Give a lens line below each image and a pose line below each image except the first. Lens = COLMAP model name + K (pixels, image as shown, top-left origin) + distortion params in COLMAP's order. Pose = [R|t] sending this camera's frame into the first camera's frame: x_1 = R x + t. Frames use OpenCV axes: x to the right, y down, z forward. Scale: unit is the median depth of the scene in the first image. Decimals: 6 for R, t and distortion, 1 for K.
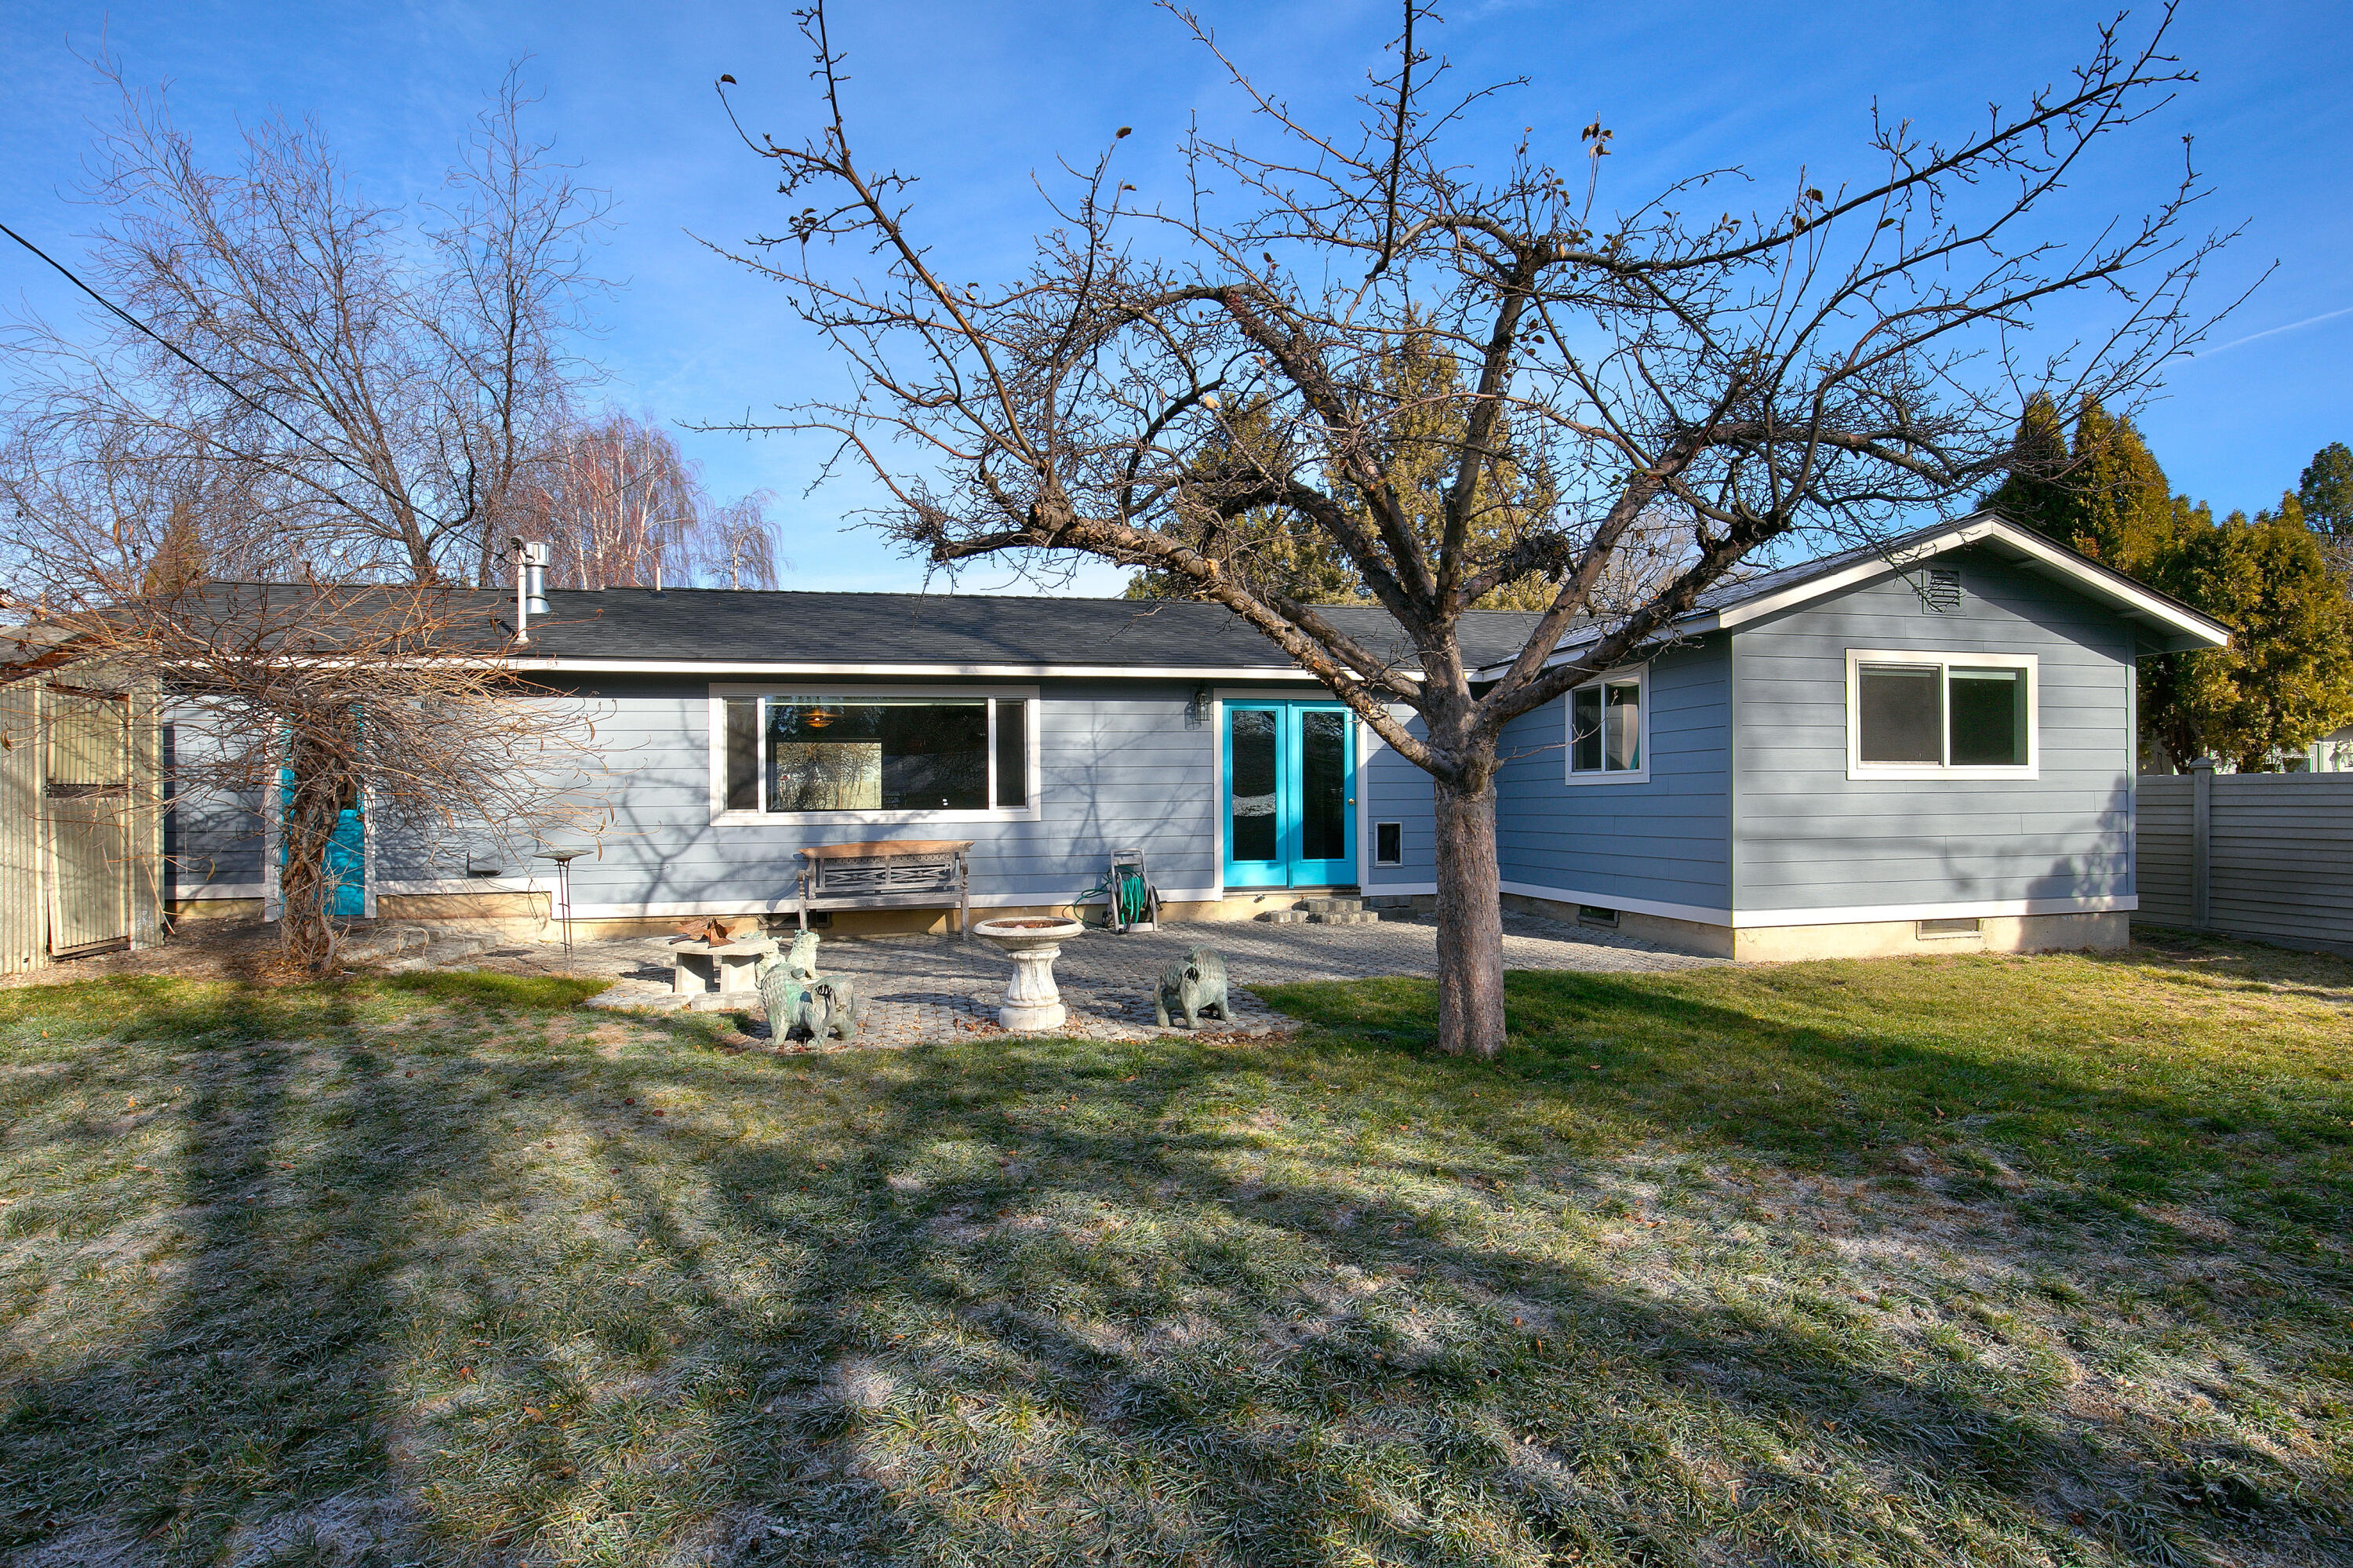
lens RADIAL K [[1115.3, 0, 1177.2], [0, 1115.3, 796.0], [0, 0, 1]] dist [-0.030982, 0.000230]
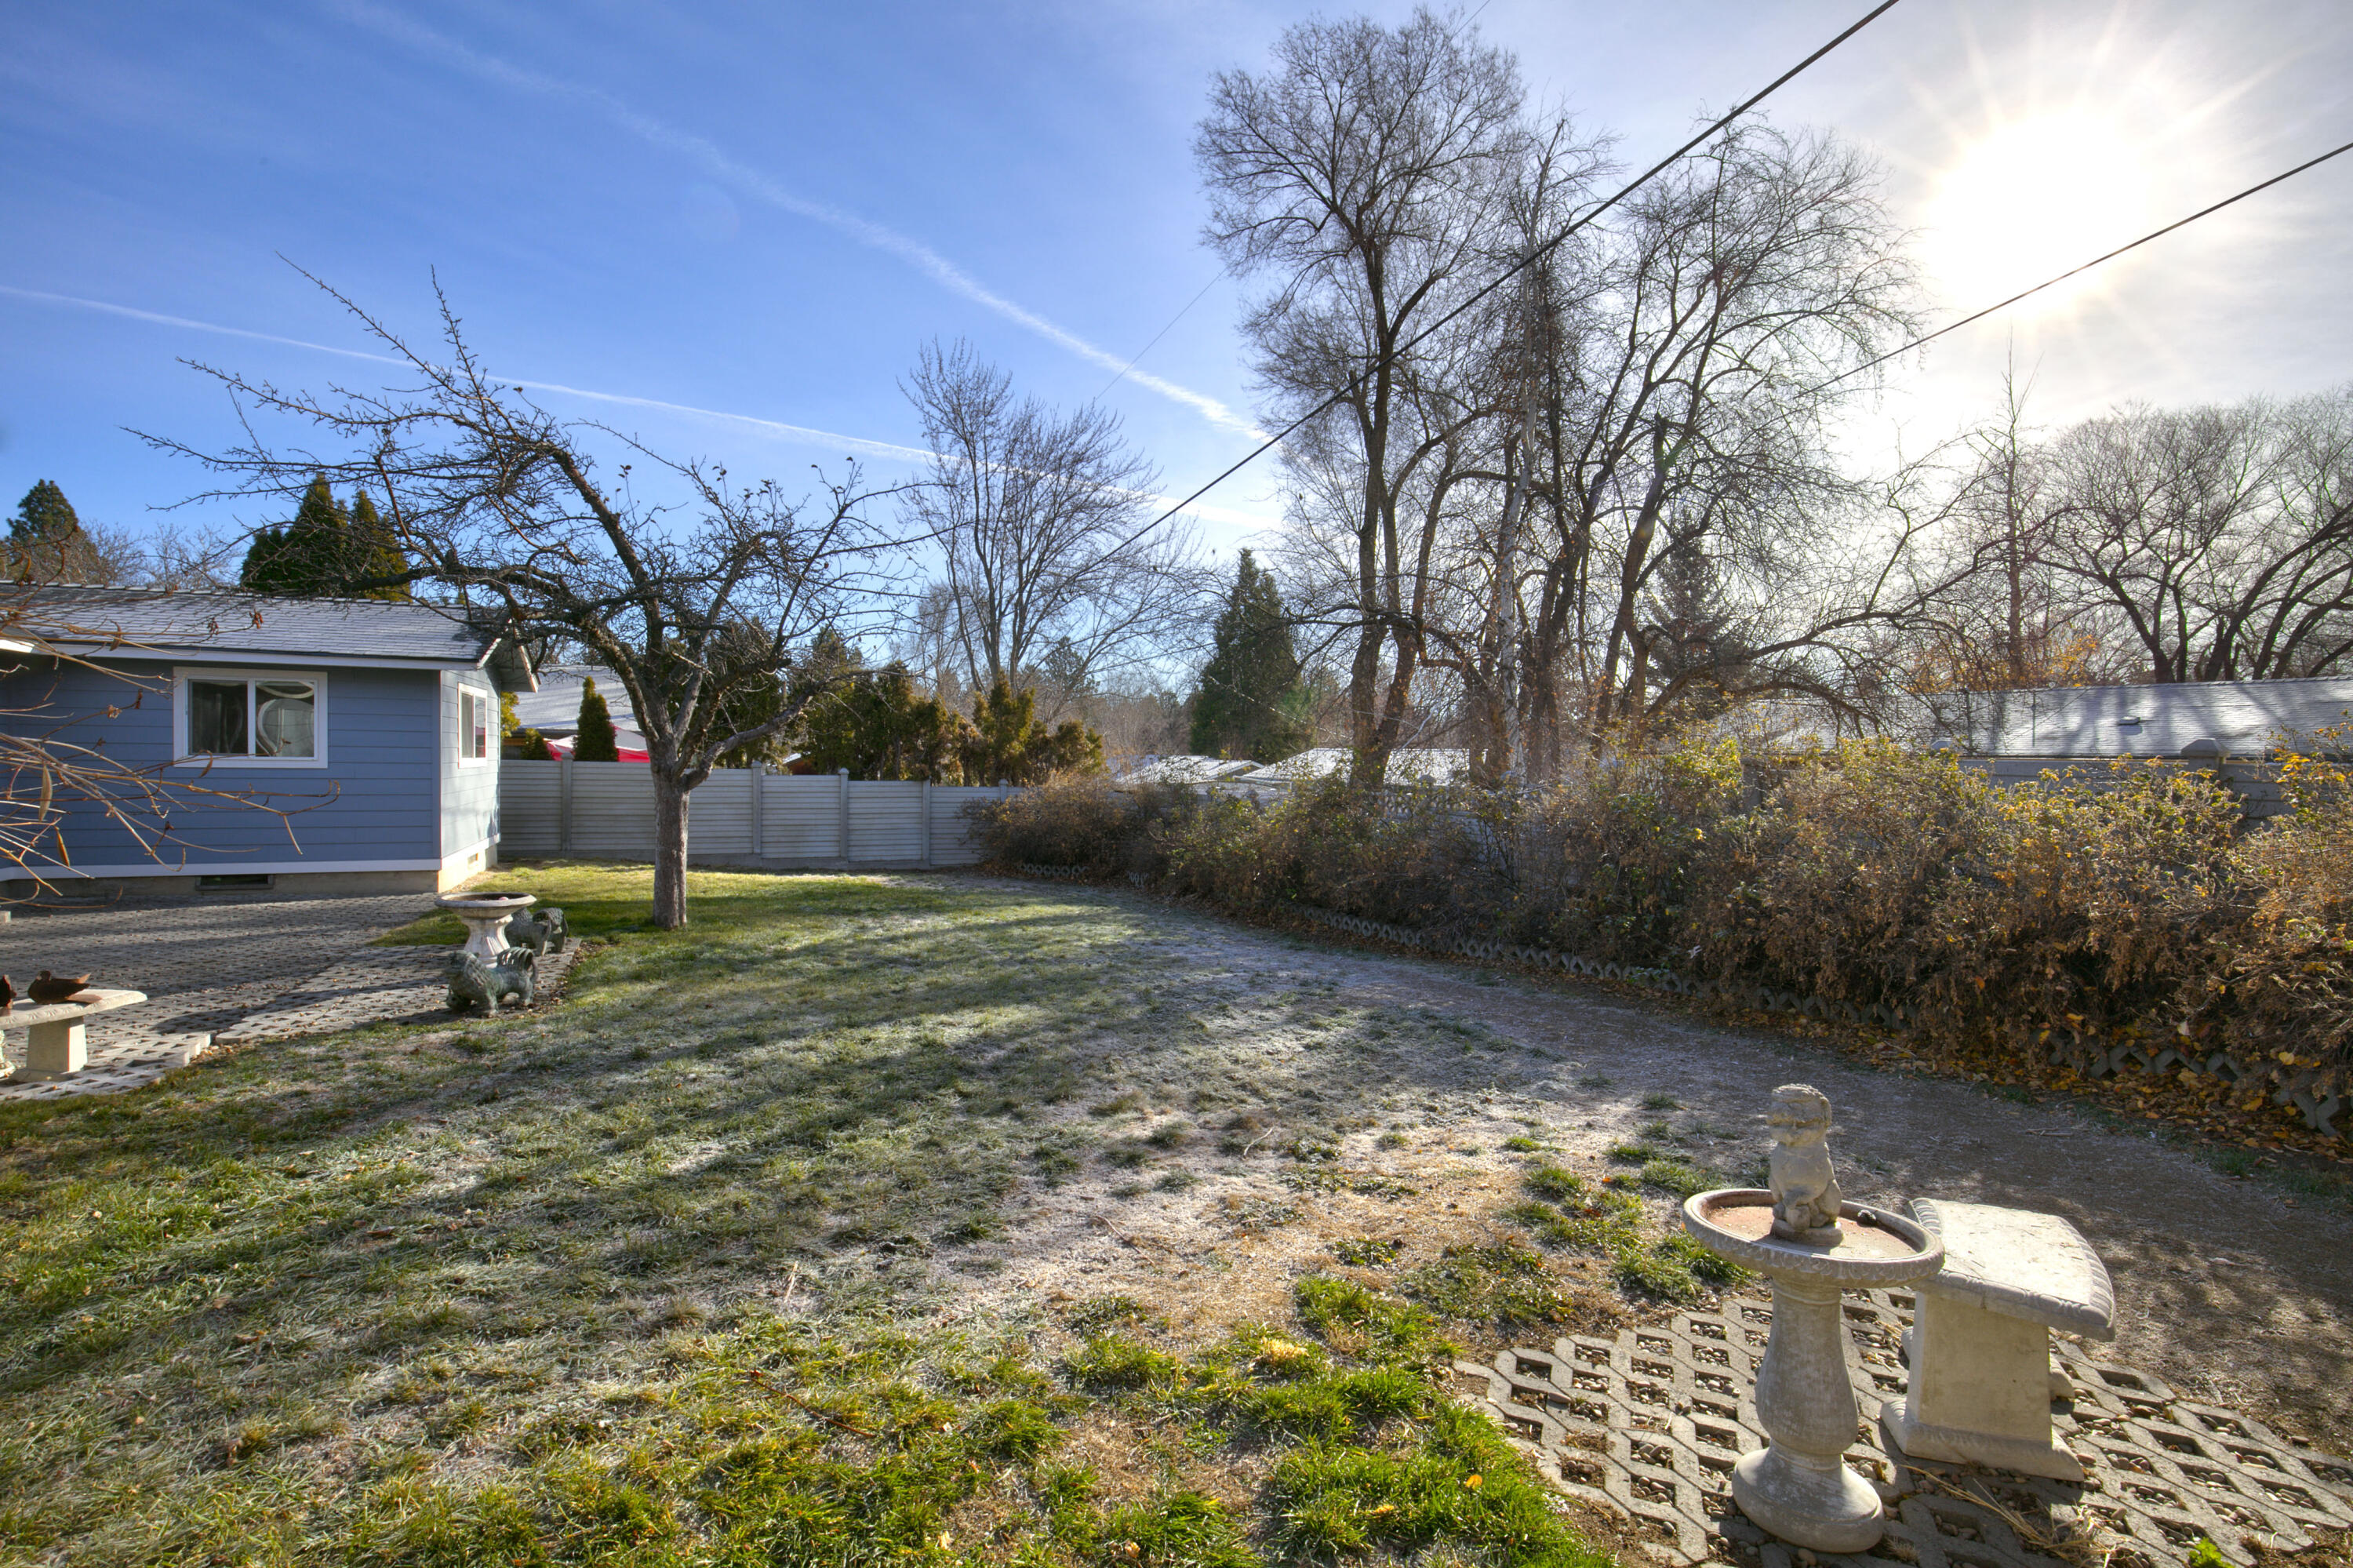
lens RADIAL K [[1115.3, 0, 1177.4], [0, 1115.3, 780.2], [0, 0, 1]] dist [-0.030982, 0.000230]
pose [[-0.201673, -0.016277, 0.979318, -0.882100], [-0.017955, 0.999755, 0.012919, -0.028687], [-0.979288, -0.014978, -0.201916, 0.261145]]
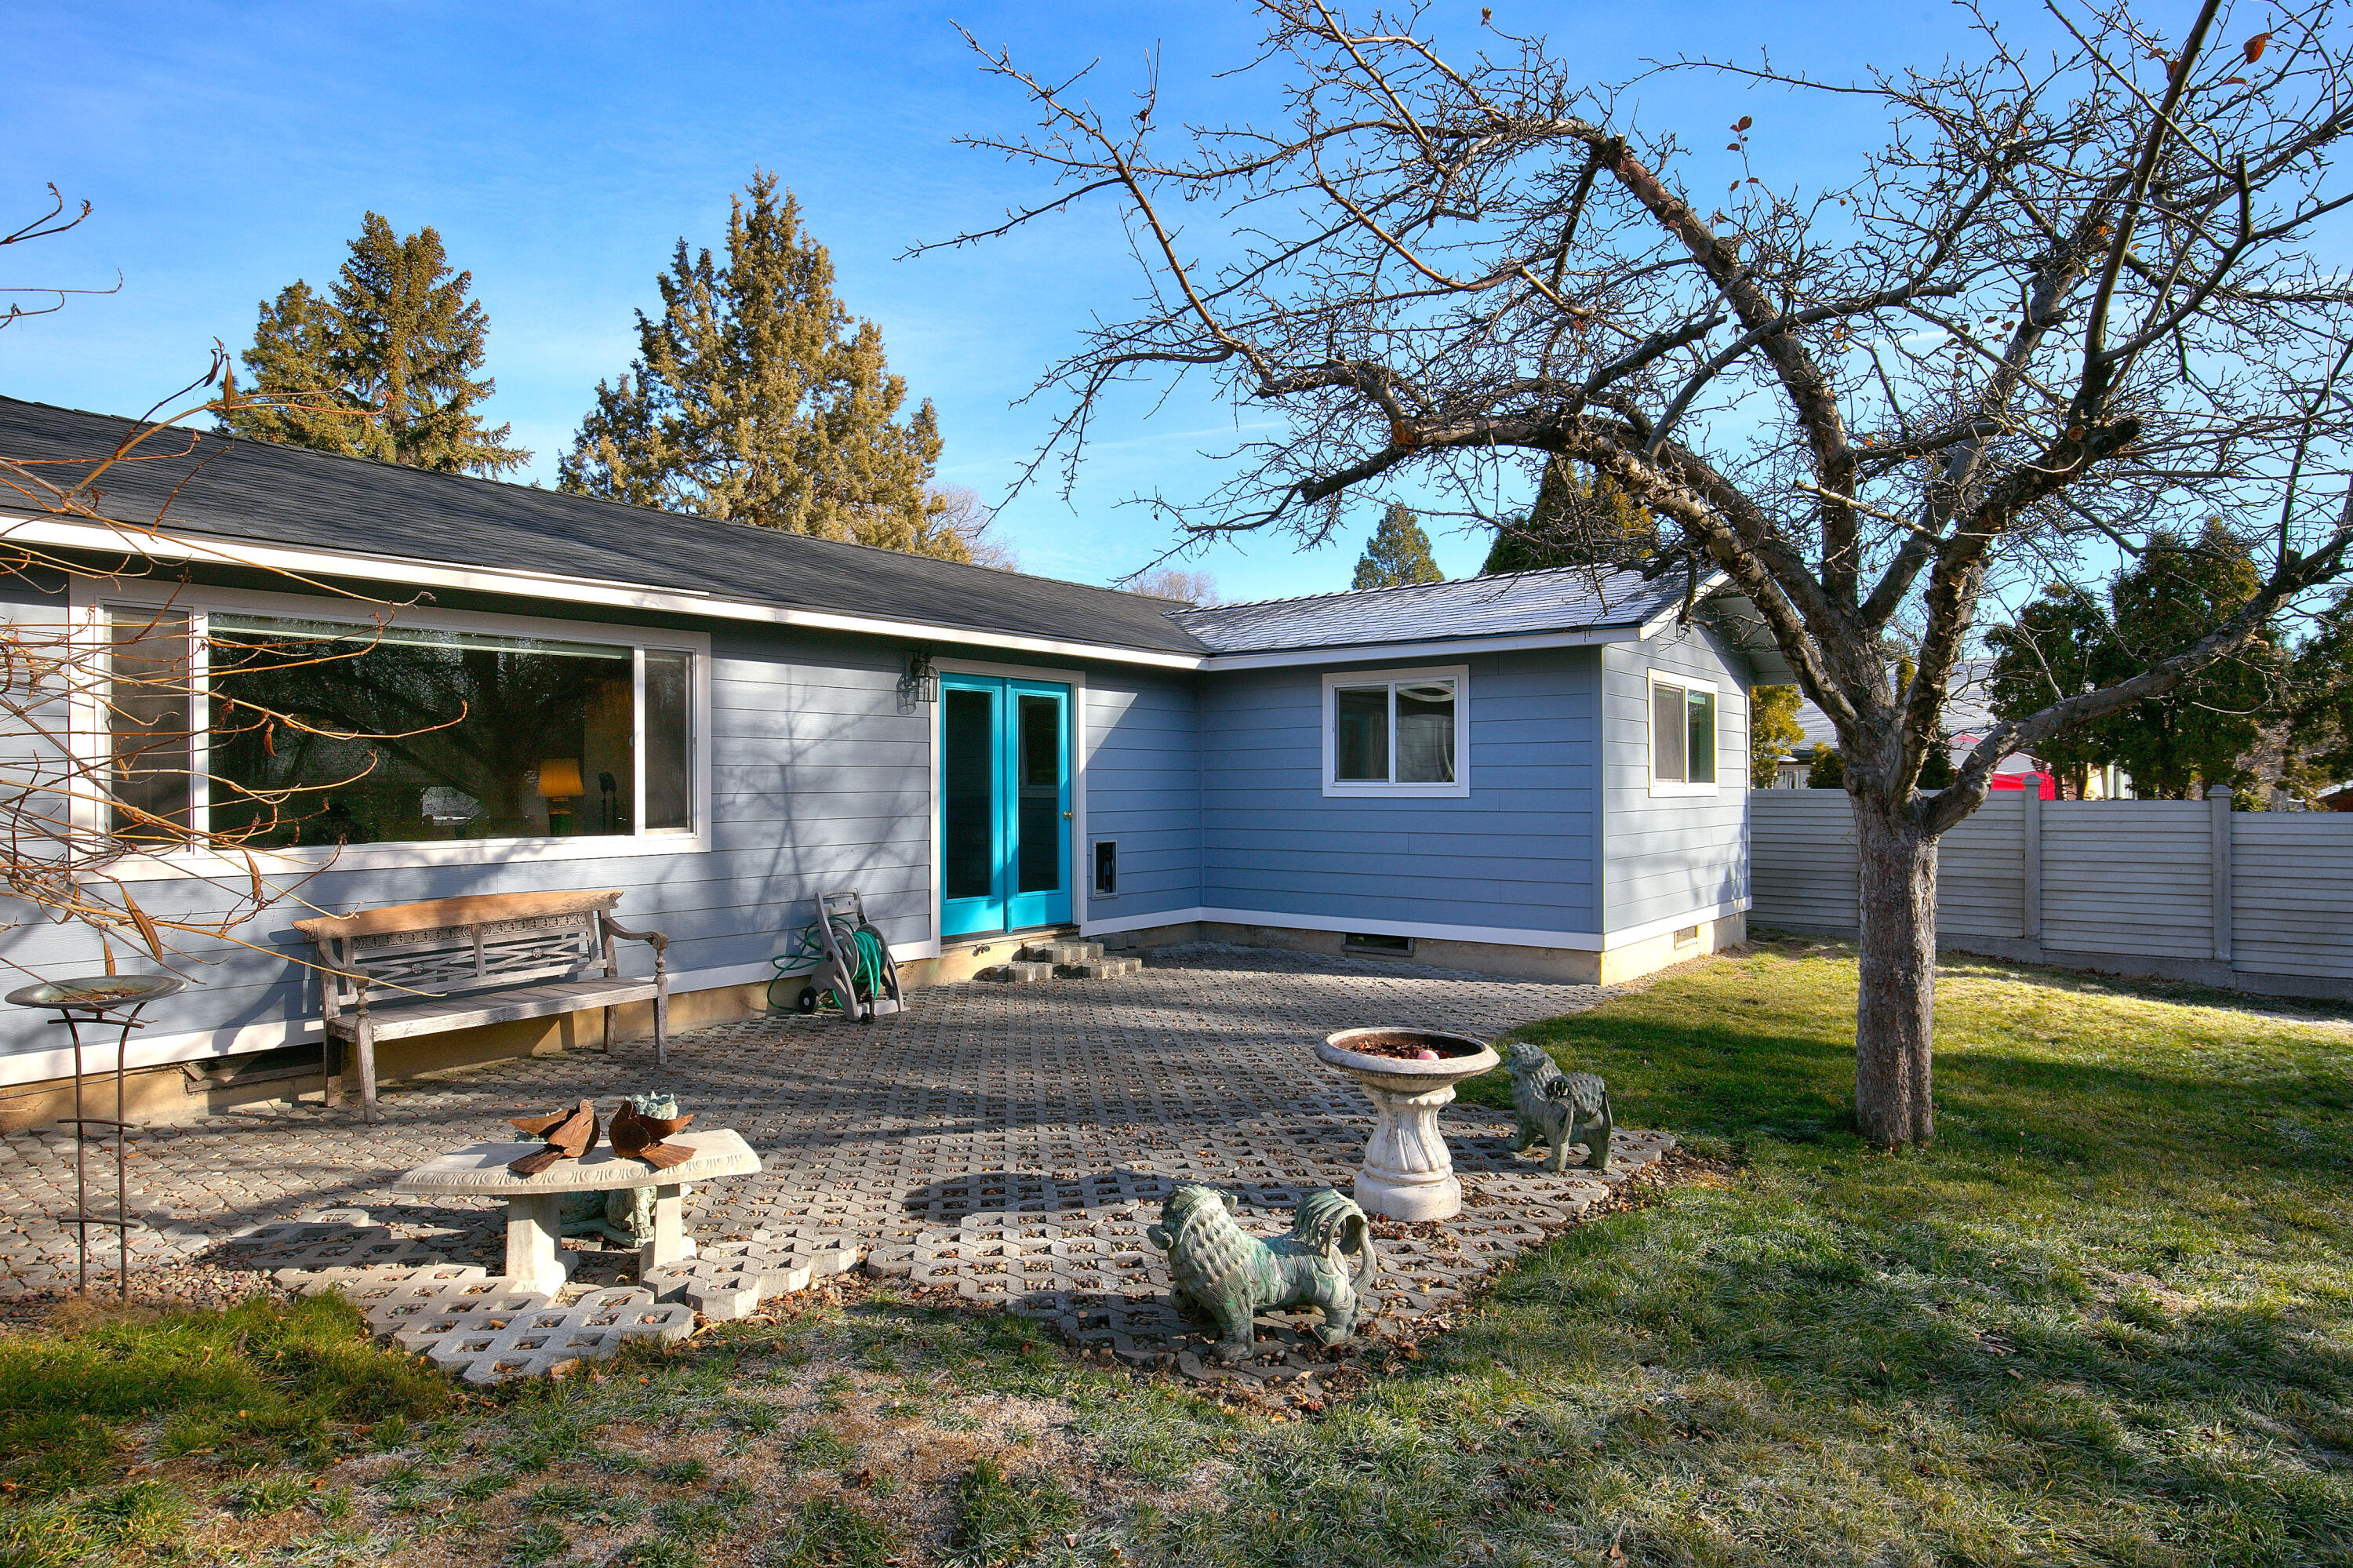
lens RADIAL K [[1292.3, 0, 1181.8], [0, 1292.3, 783.6], [0, 0, 1]] dist [-0.014355, -0.000464]
pose [[0.768611, 0.009170, 0.639650, -0.391755], [-0.008710, 0.999955, -0.003870, -0.015440], [-0.639657, -0.002597, 0.768656, 0.287576]]
